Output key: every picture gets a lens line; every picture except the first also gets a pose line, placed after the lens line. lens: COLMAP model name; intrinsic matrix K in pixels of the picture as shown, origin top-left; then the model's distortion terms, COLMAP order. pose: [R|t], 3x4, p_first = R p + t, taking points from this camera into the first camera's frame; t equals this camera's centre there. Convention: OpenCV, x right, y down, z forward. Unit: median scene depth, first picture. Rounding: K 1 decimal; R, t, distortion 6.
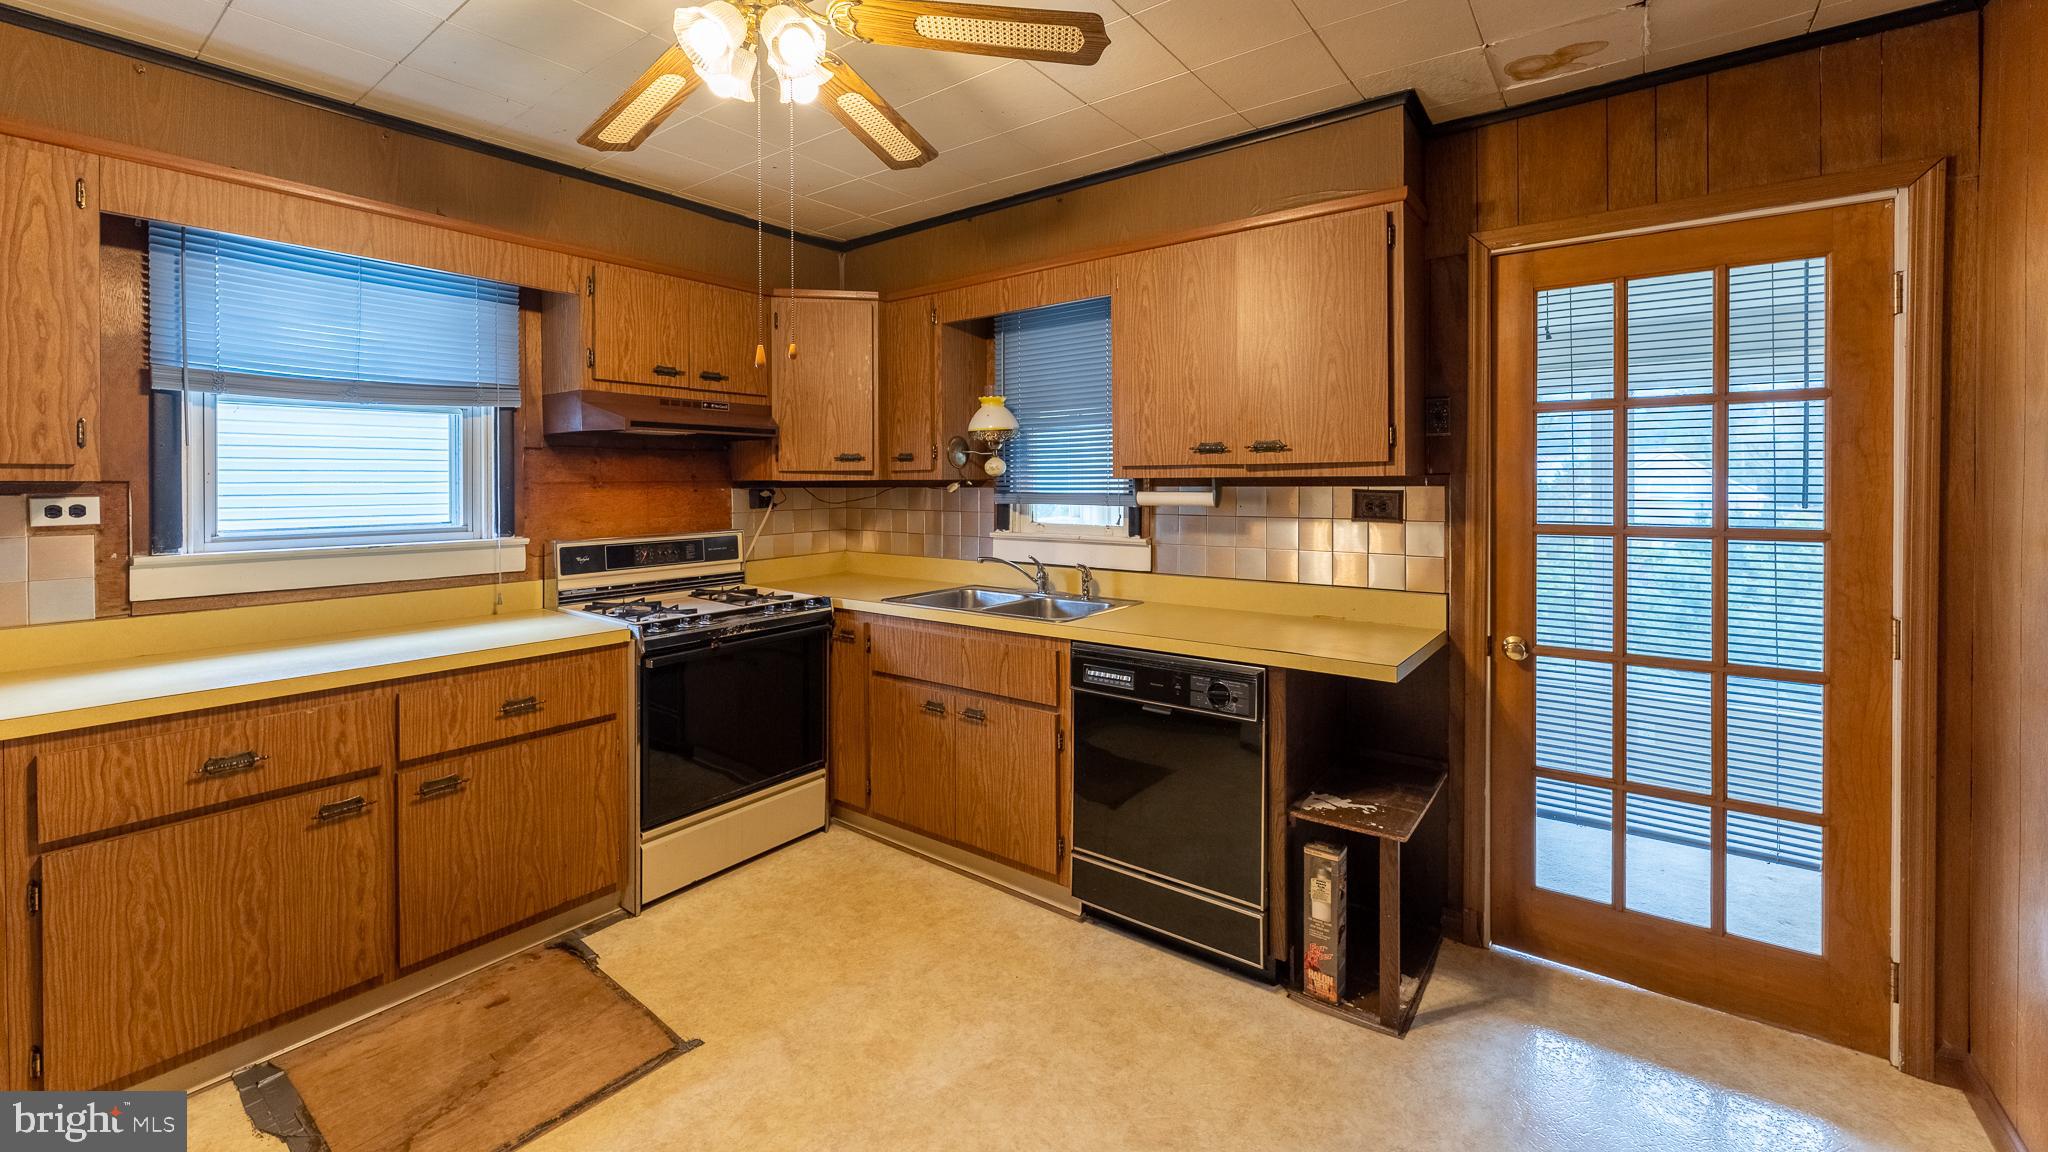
lens RADIAL K [[815.0, 0, 1022.7], [0, 815.0, 485.8], [0, 0, 1]] dist [0.001385, -0.000070]
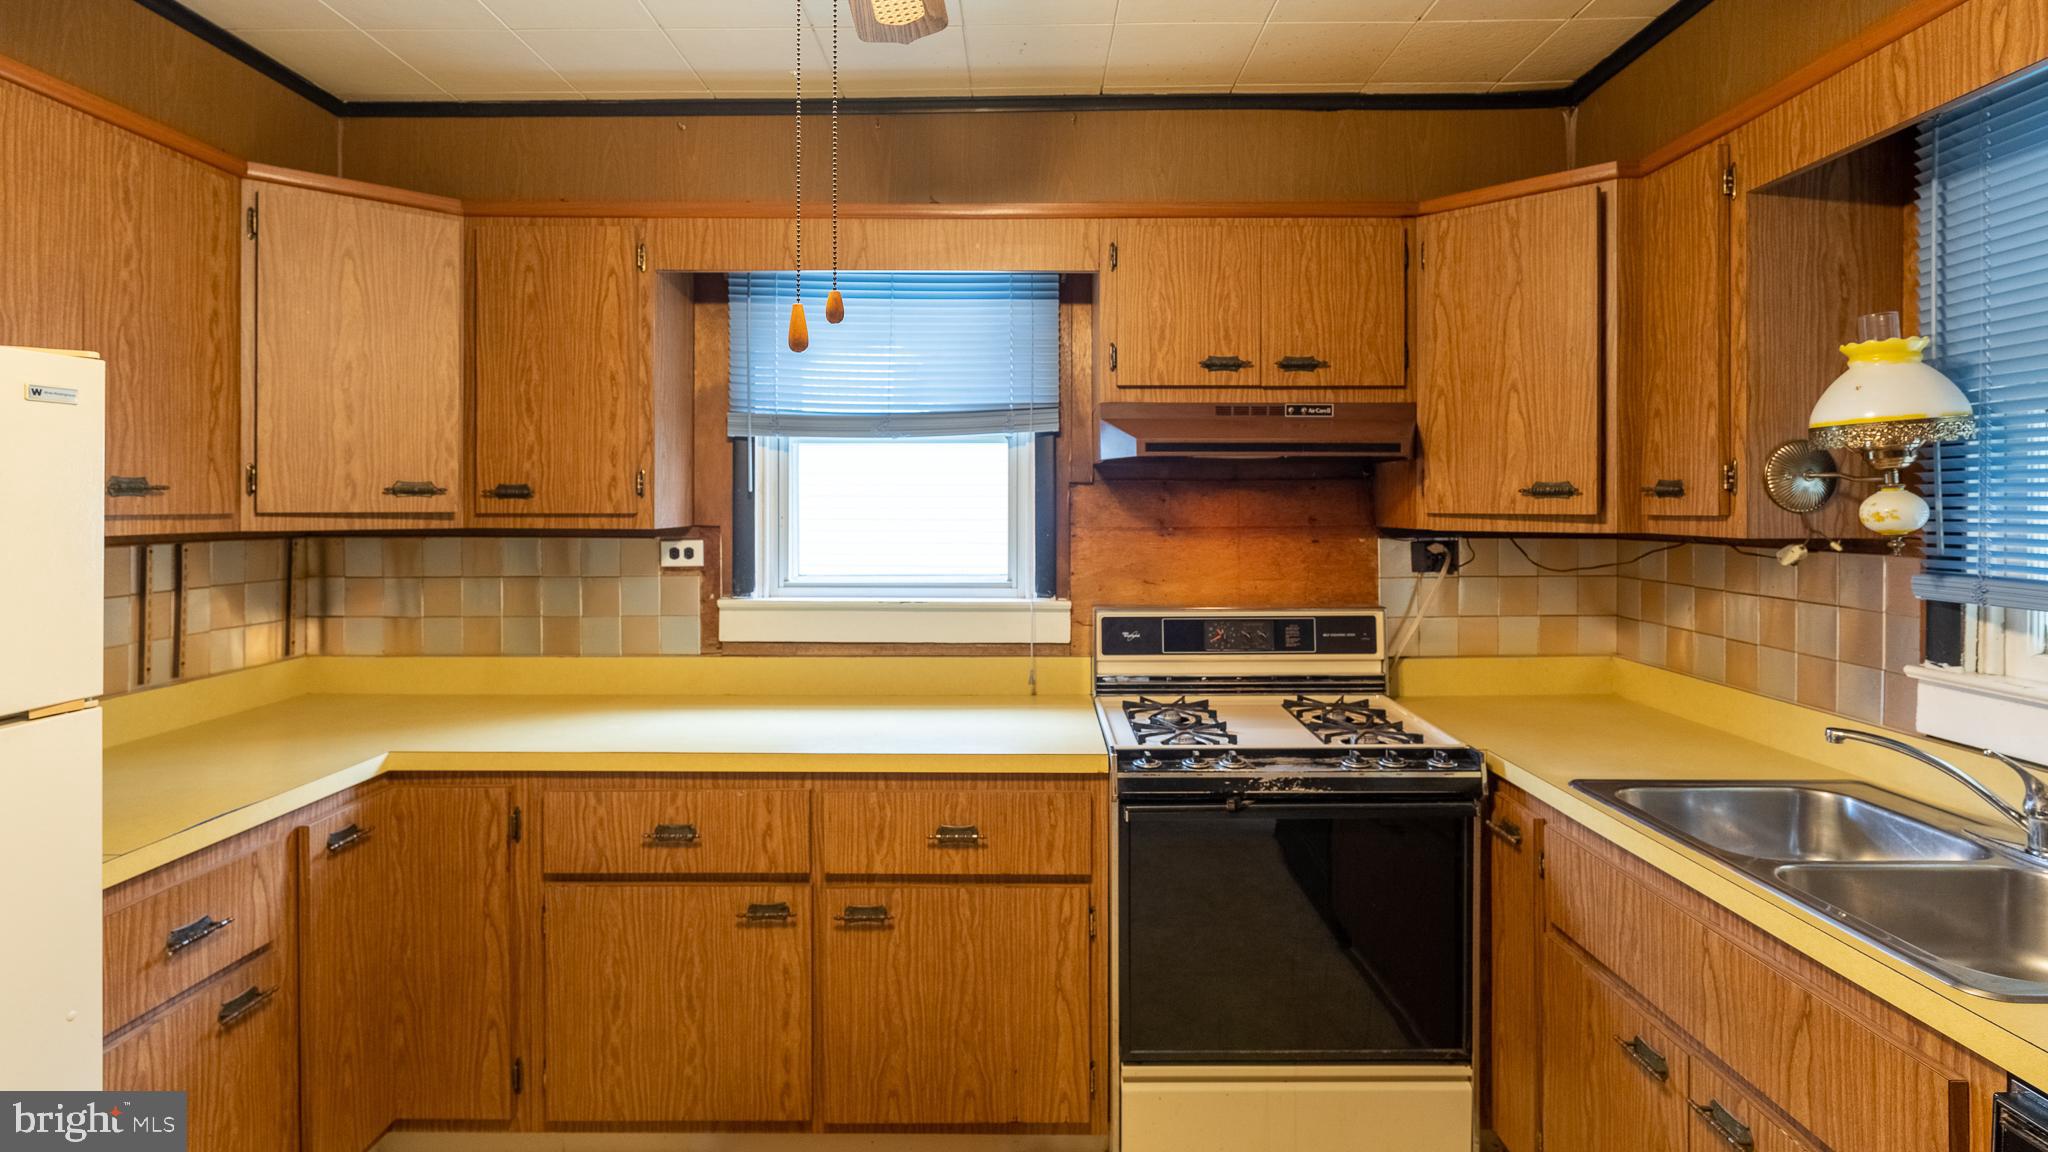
lens RADIAL K [[1014.6, 0, 1023.2], [0, 1014.6, 504.0], [0, 0, 1]] dist [-0.000380, -0.000104]
pose [[0.596939, 0.006031, -0.802264, 0.136216], [-0.006787, 0.999974, 0.002468, -0.030434], [0.802258, 0.003972, 0.596965, 0.414729]]
